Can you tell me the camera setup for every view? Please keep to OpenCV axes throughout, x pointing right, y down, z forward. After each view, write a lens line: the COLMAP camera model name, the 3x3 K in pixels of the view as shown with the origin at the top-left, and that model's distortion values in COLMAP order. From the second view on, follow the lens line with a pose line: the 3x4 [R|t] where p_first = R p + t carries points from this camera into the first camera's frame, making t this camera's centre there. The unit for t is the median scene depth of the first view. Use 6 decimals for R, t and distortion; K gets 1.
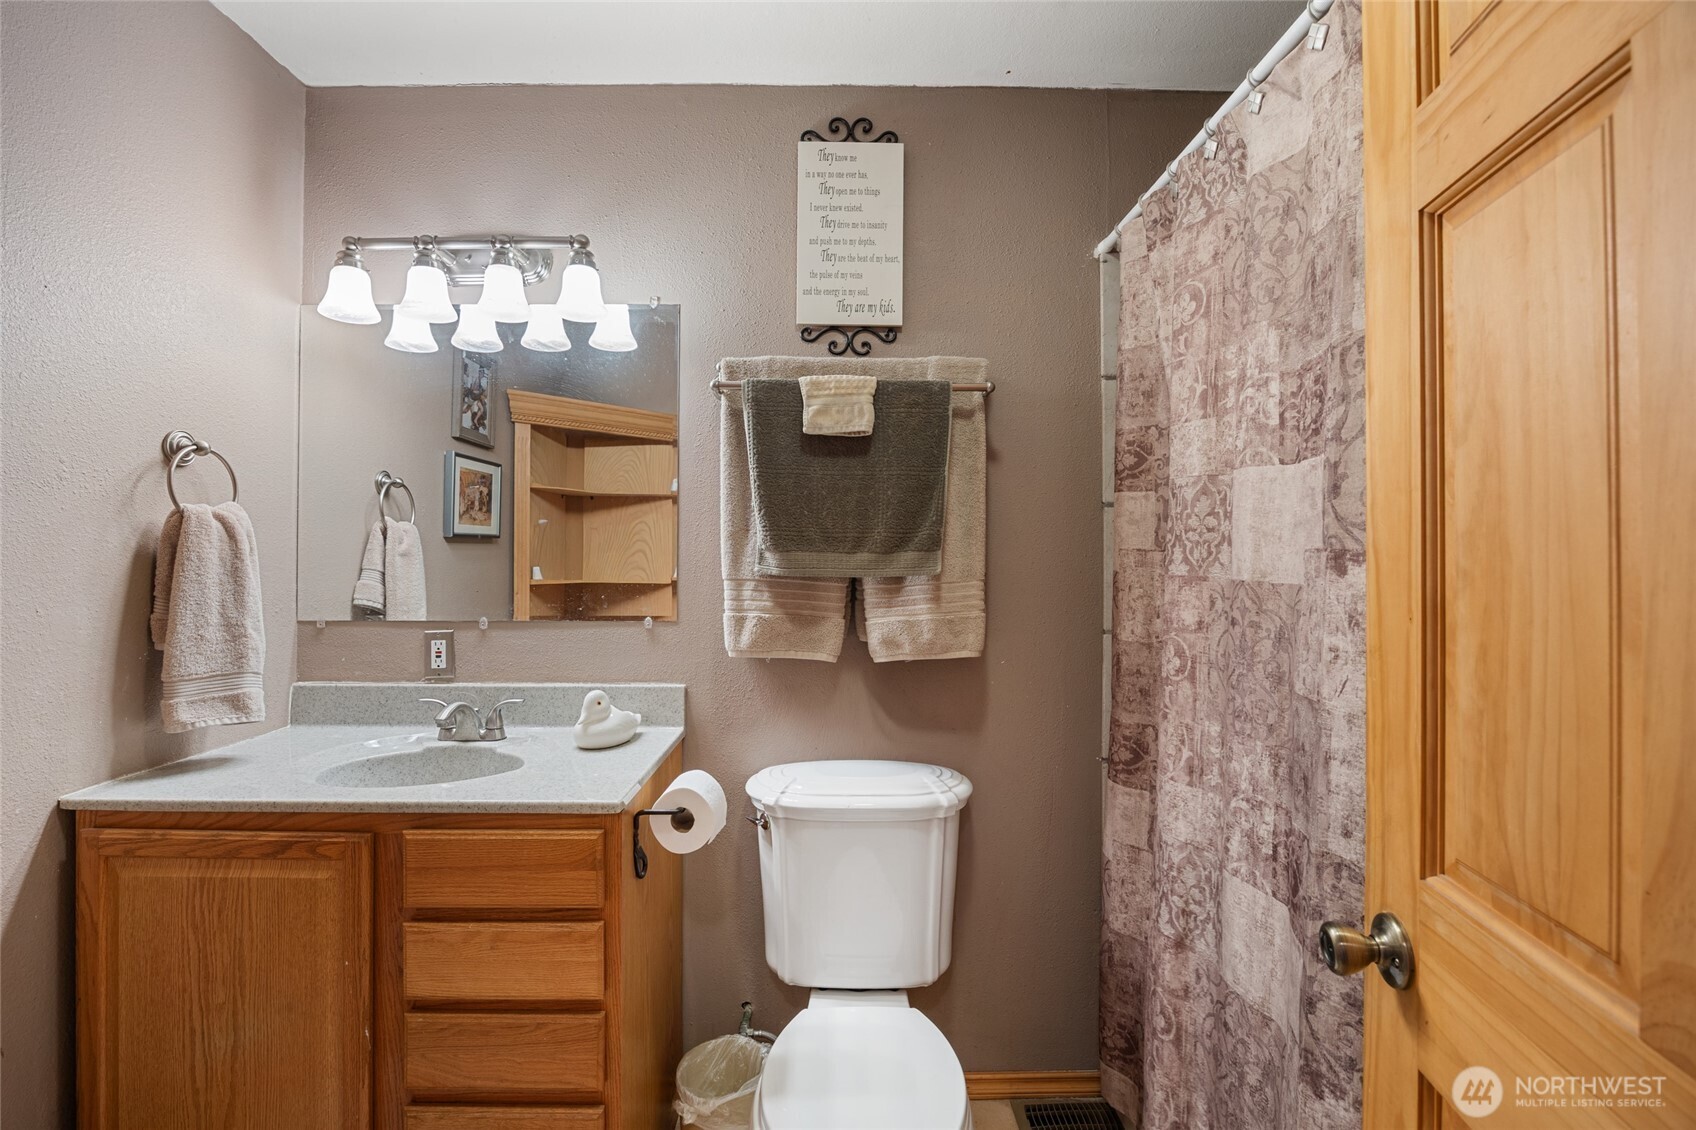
lens RADIAL K [[733.3, 0, 845.2], [0, 733.3, 557.2], [0, 0, 1]] dist [-0.015228, 0.000573]
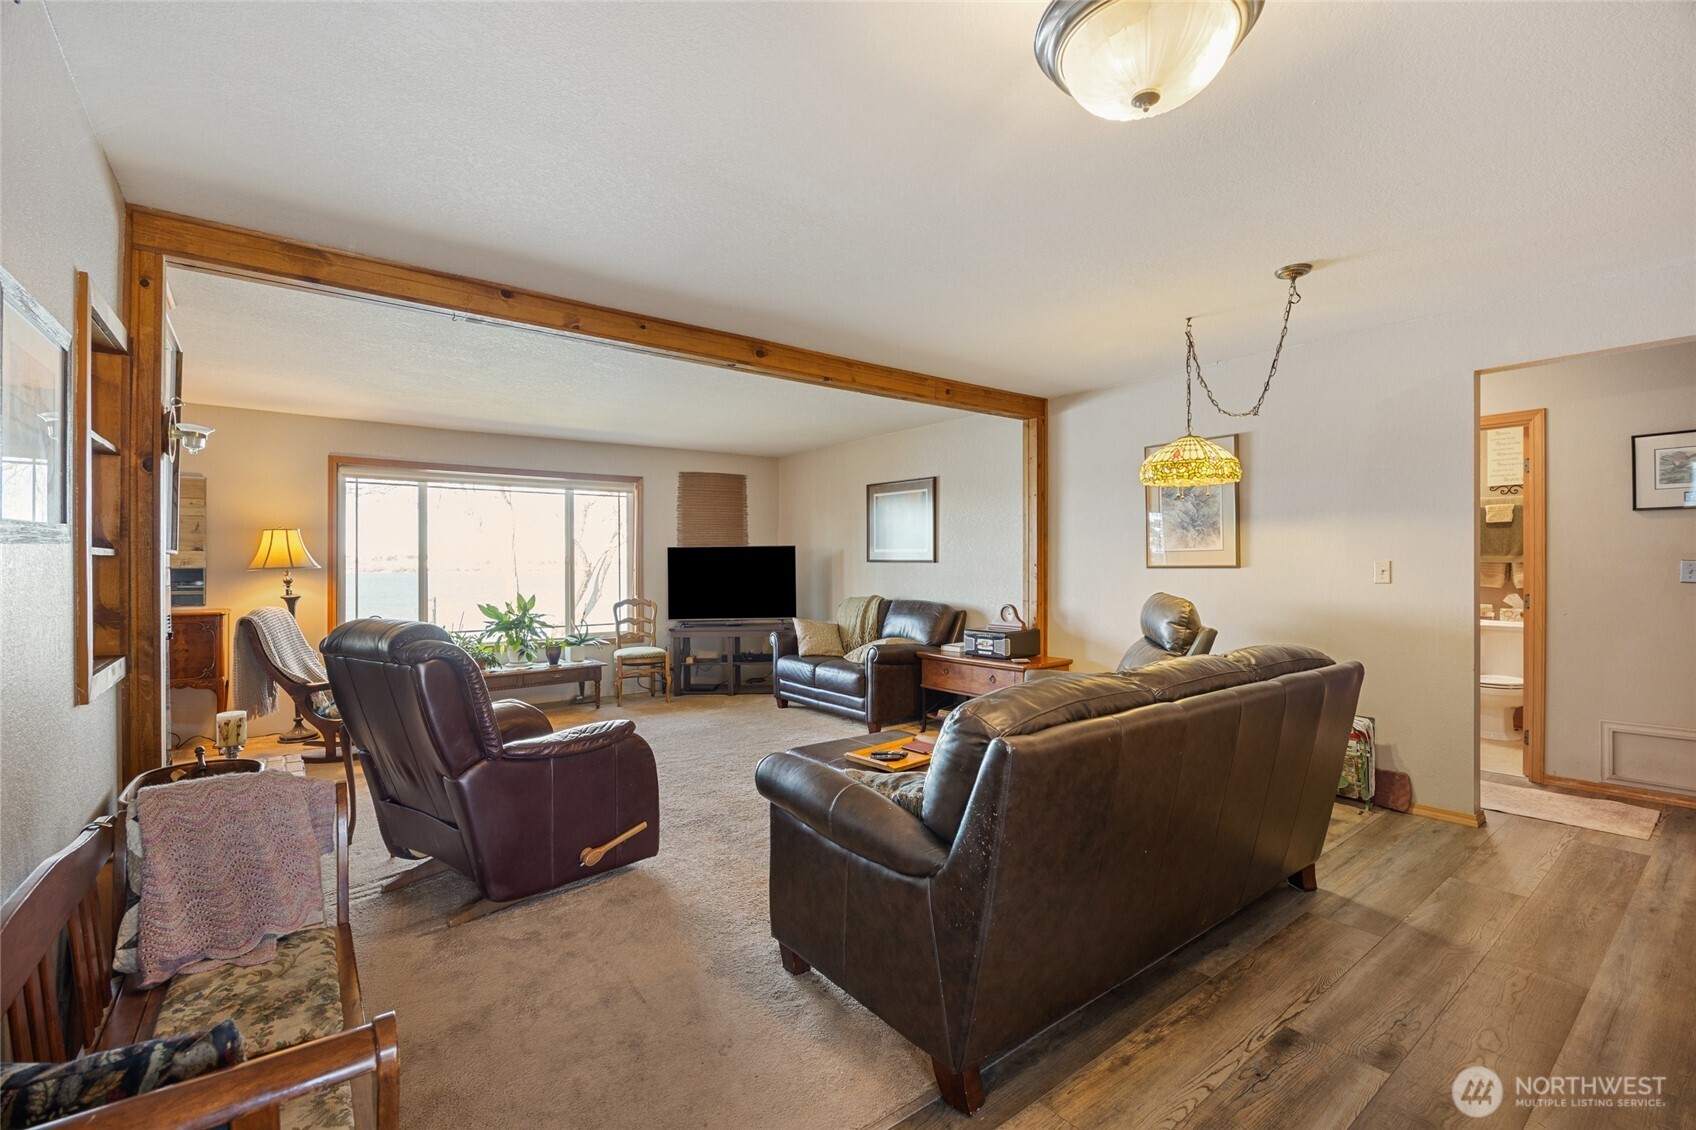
lens RADIAL K [[733.3, 0, 851.5], [0, 733.3, 565.6], [0, 0, 1]] dist [-0.015228, 0.000573]
pose [[0.592638, -0.004989, -0.805454, 0.908638], [0.006511, 0.999978, -0.001403, 0.024328], [0.805443, -0.004413, 0.592657, -3.413178]]
